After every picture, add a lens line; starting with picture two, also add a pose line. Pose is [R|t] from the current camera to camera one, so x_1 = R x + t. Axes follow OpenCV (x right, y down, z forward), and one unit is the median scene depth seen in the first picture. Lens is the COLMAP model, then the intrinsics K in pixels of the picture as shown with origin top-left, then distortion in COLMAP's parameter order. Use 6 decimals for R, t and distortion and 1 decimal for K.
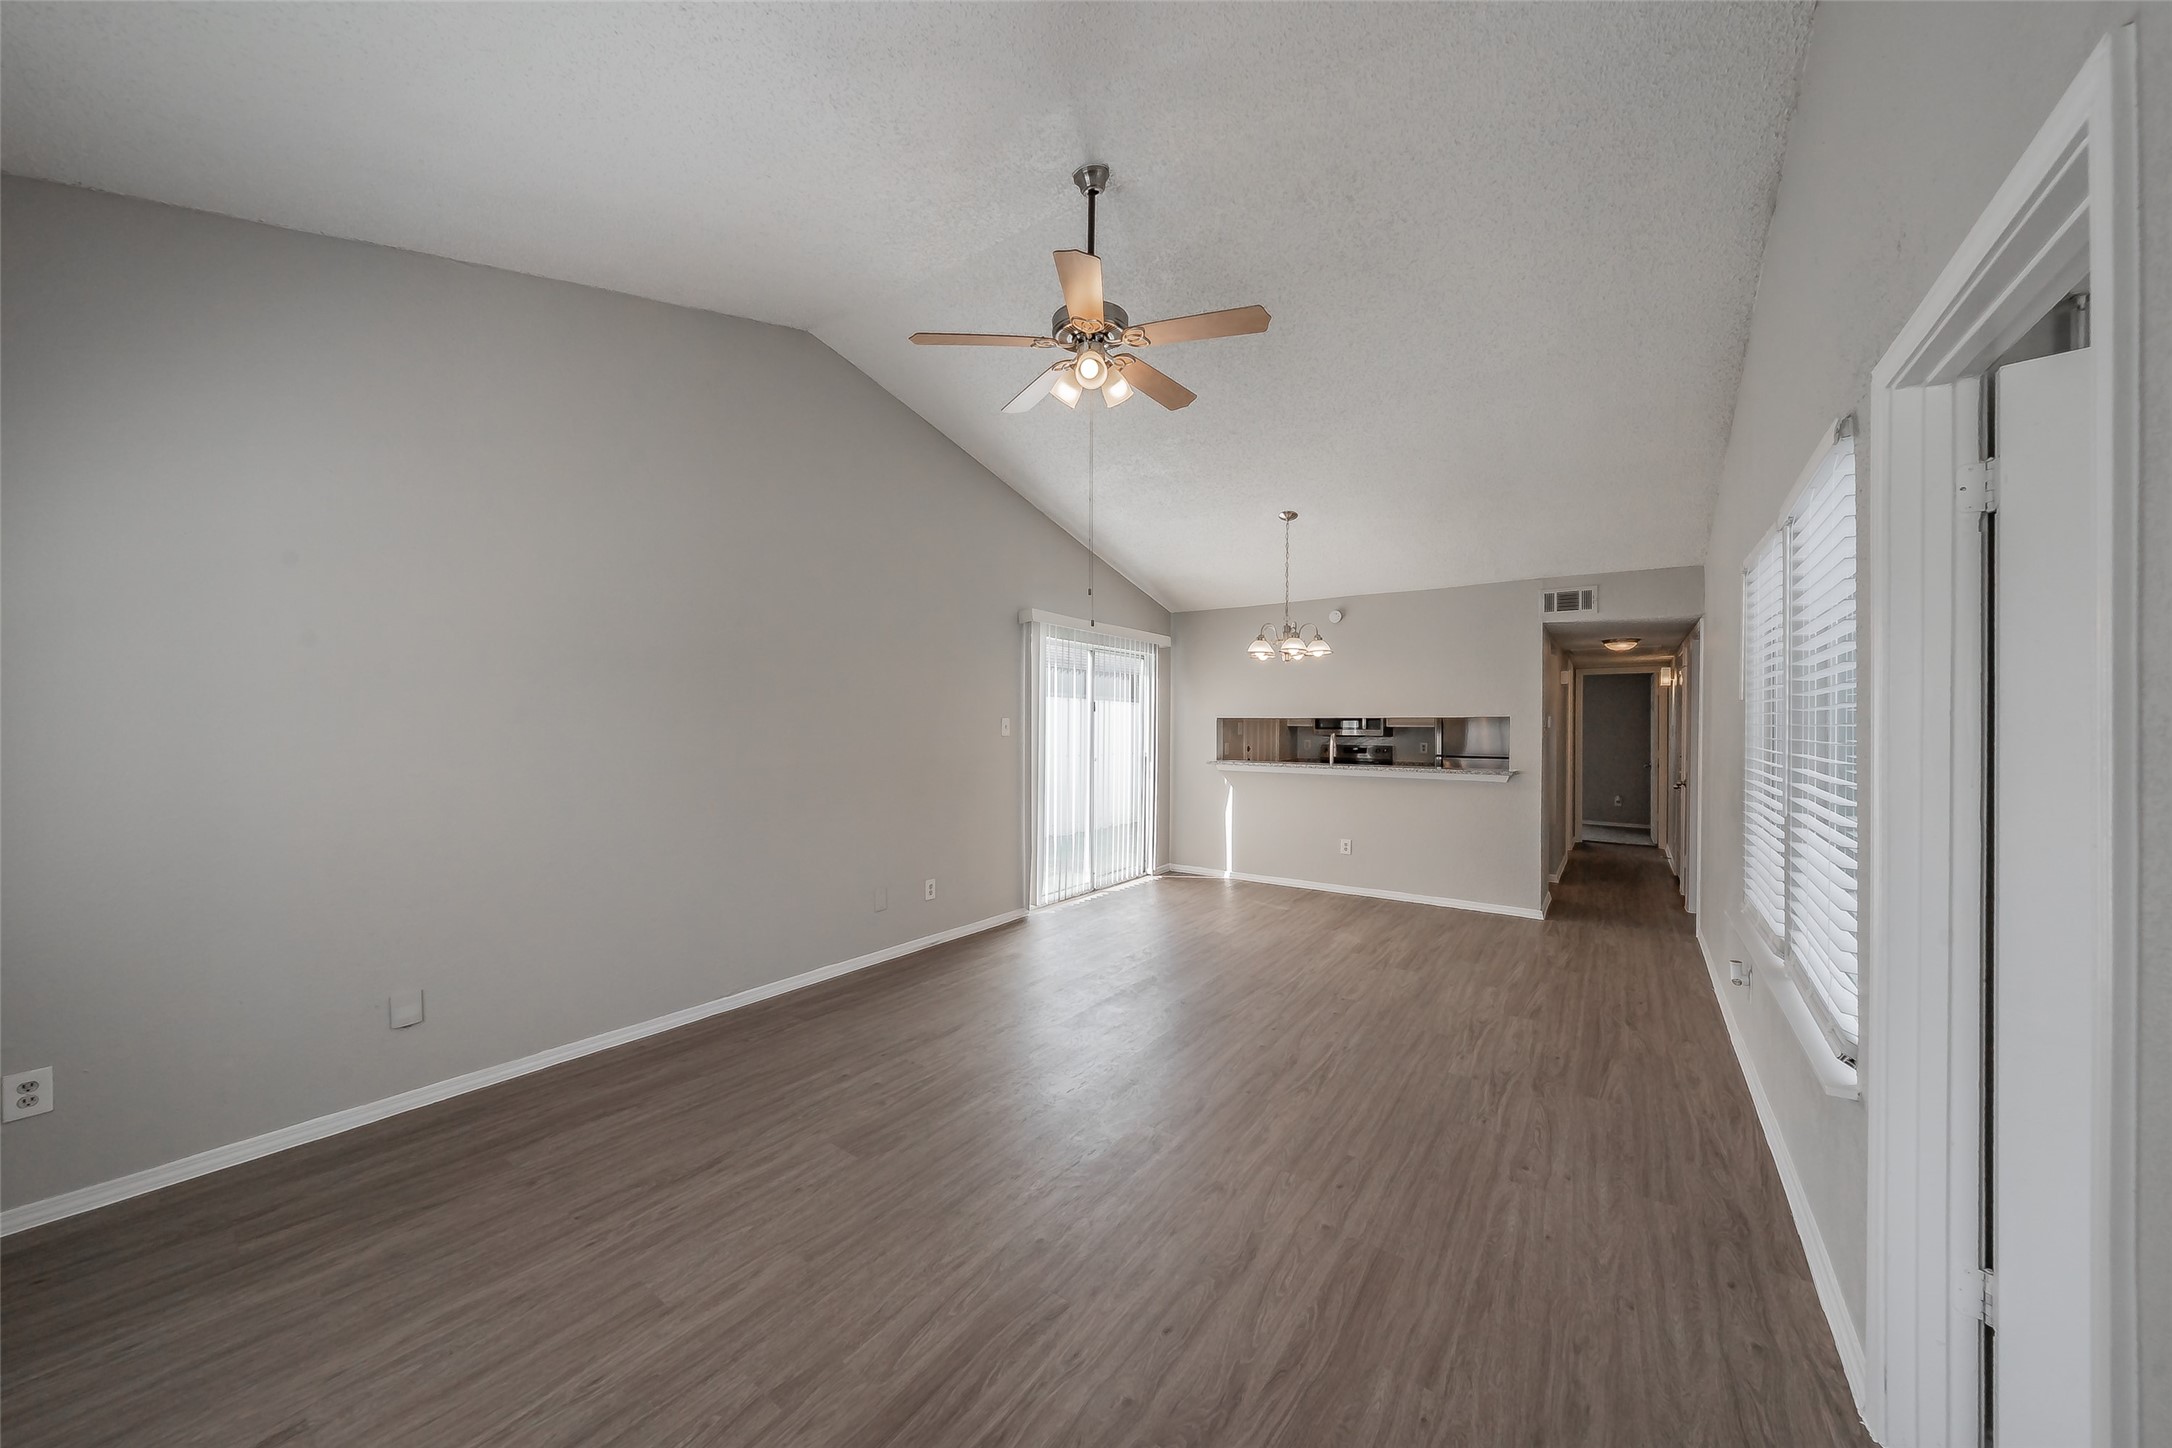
lens RADIAL K [[772.0, 0, 1064.6], [0, 772.0, 723.7], [0, 0, 1]] dist [-0.000070, -0.000104]
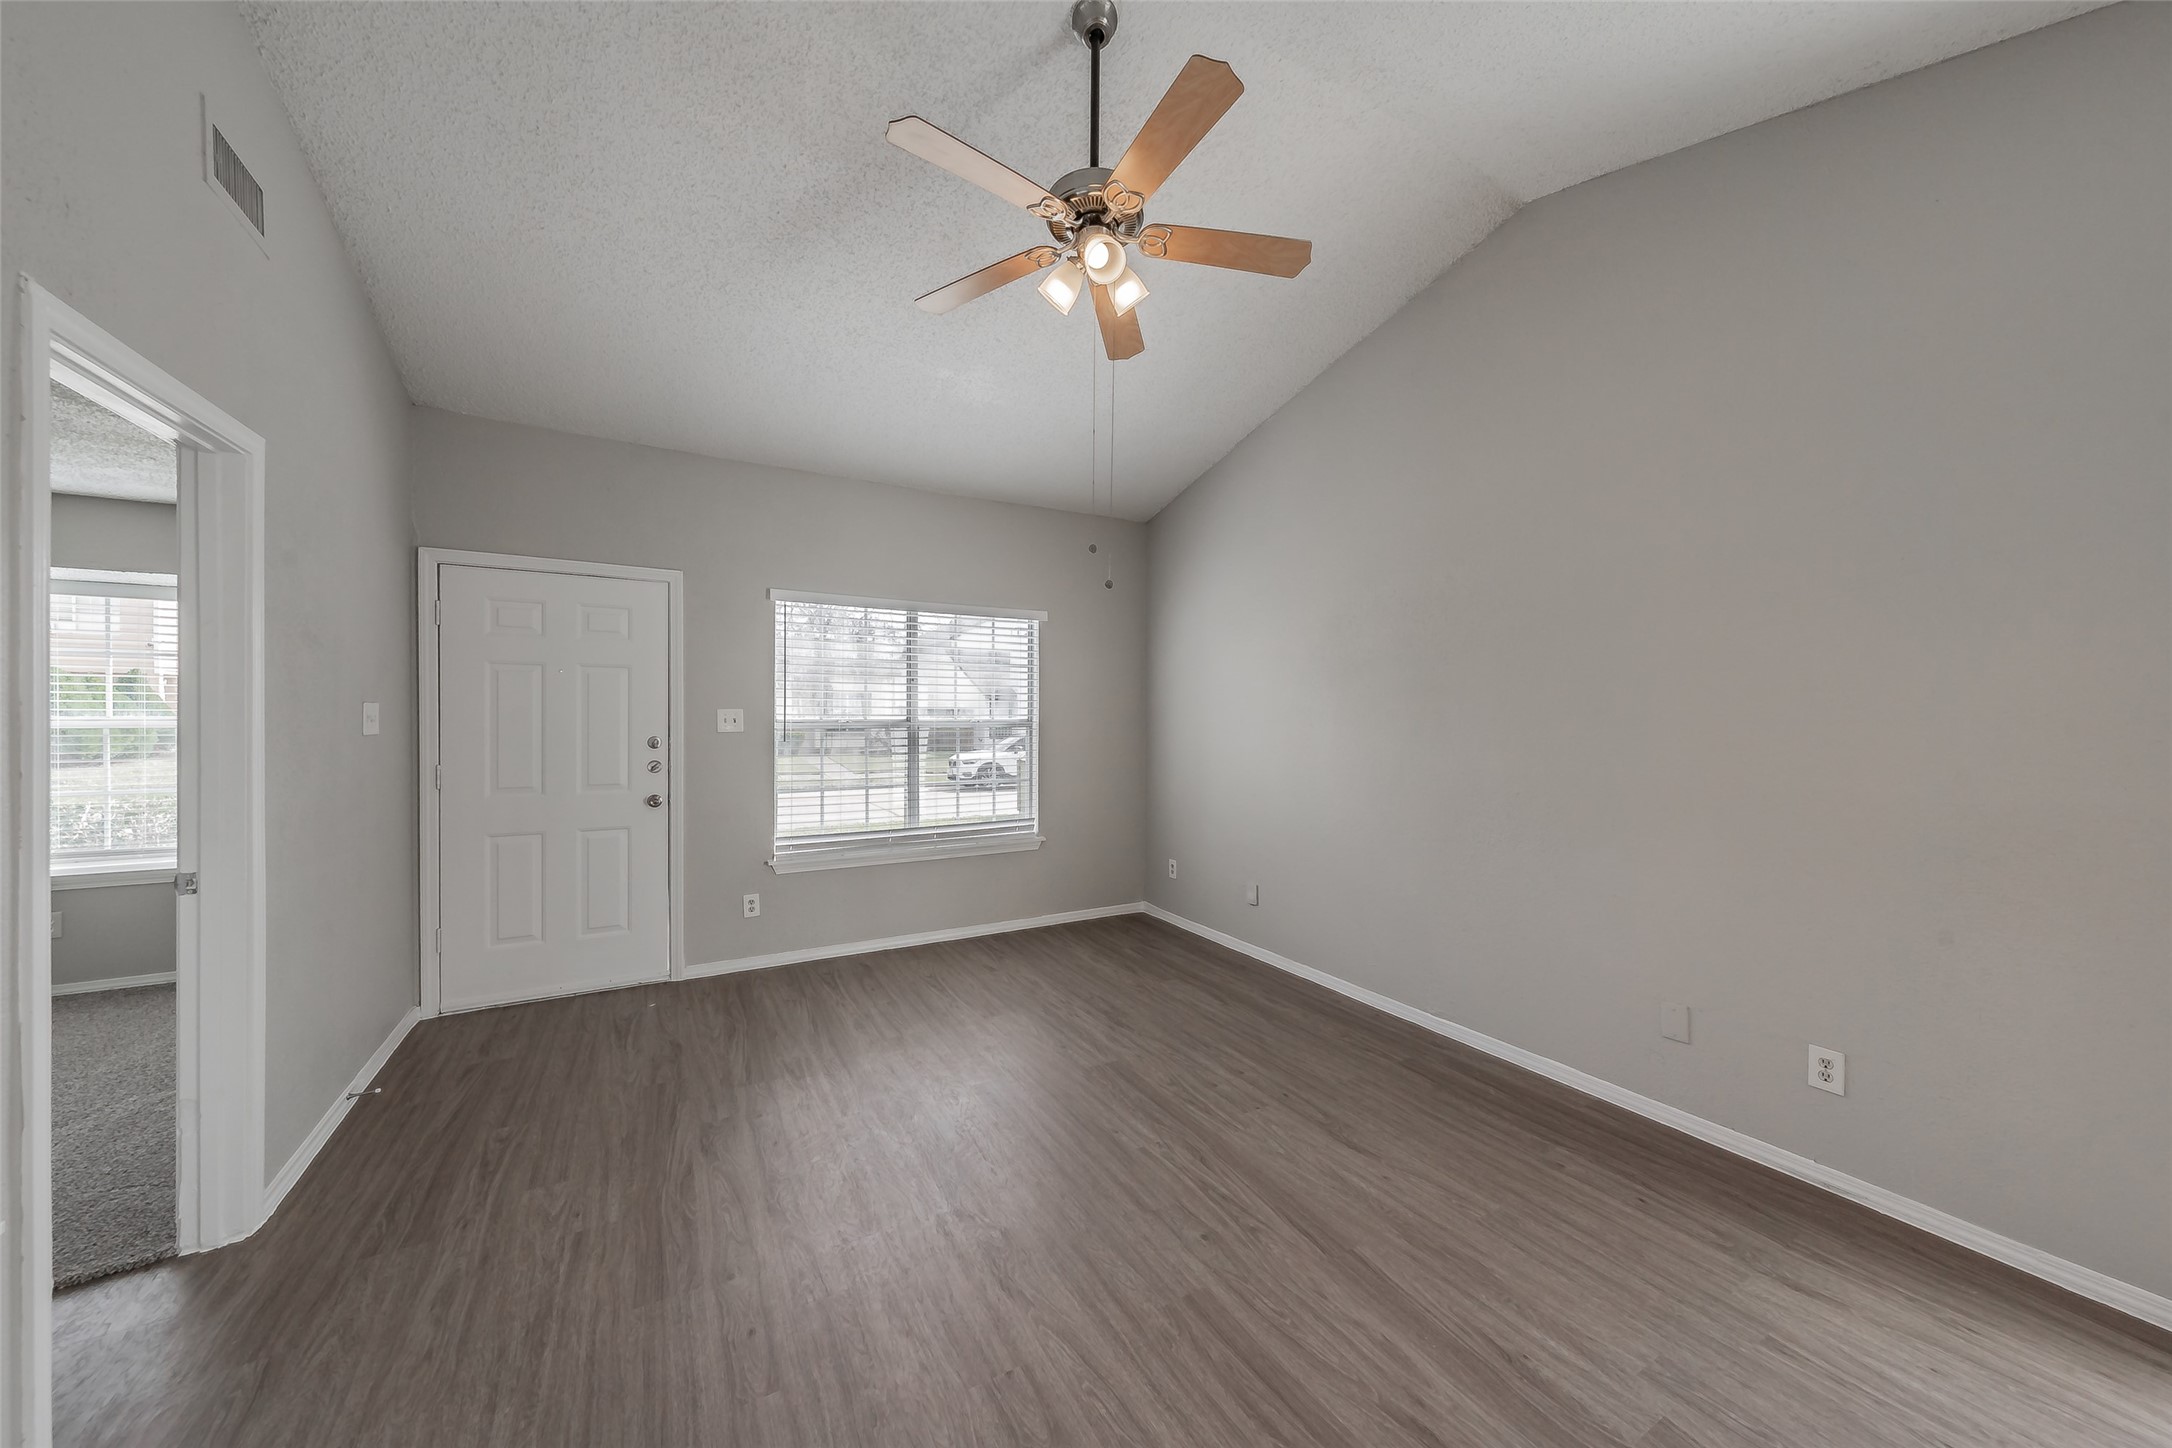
lens RADIAL K [[767.8, 0, 1106.0], [0, 767.8, 719.5], [0, 0, 1]] dist [0.000247, 0.000075]
pose [[-0.396095, -0.003955, -0.918201, 0.450426], [-0.008536, 0.999963, -0.000625, 0.002724], [0.918170, 0.007590, -0.396114, 0.799263]]
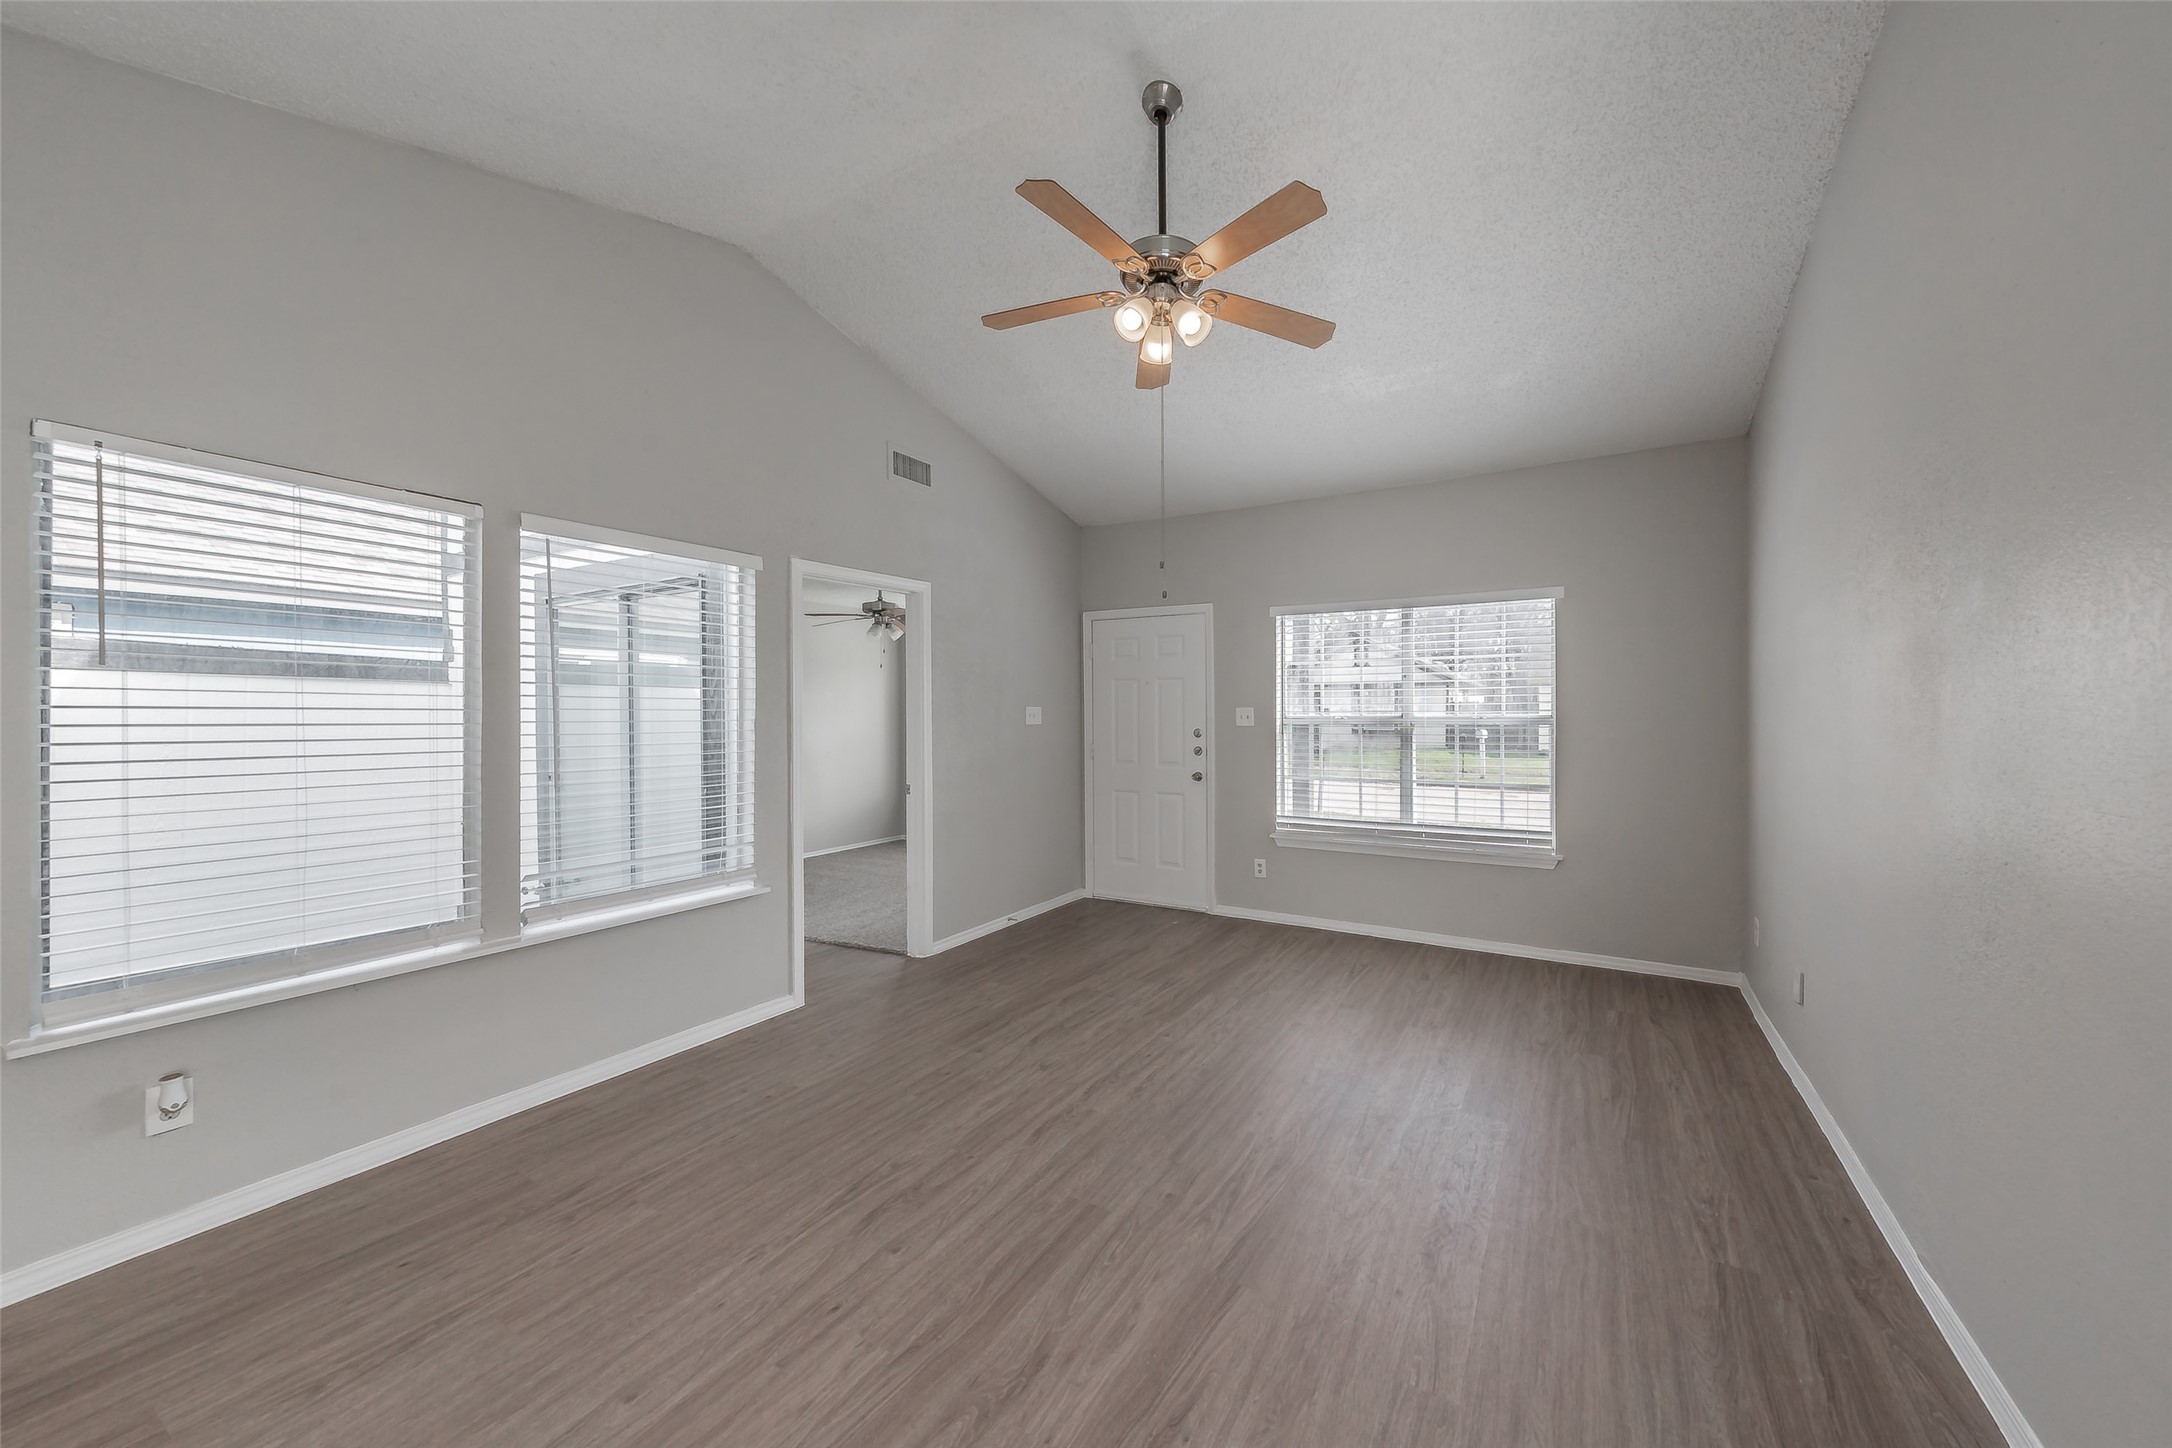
lens RADIAL K [[780.4, 0, 1125.8], [0, 780.4, 714.3], [0, 0, 1]] dist [-0.000181, -0.000148]
pose [[-0.993471, -0.004665, -0.113991, 0.106533], [-0.005006, 0.999984, 0.002706, 0.001138], [0.113976, 0.003259, -0.993478, 1.150875]]
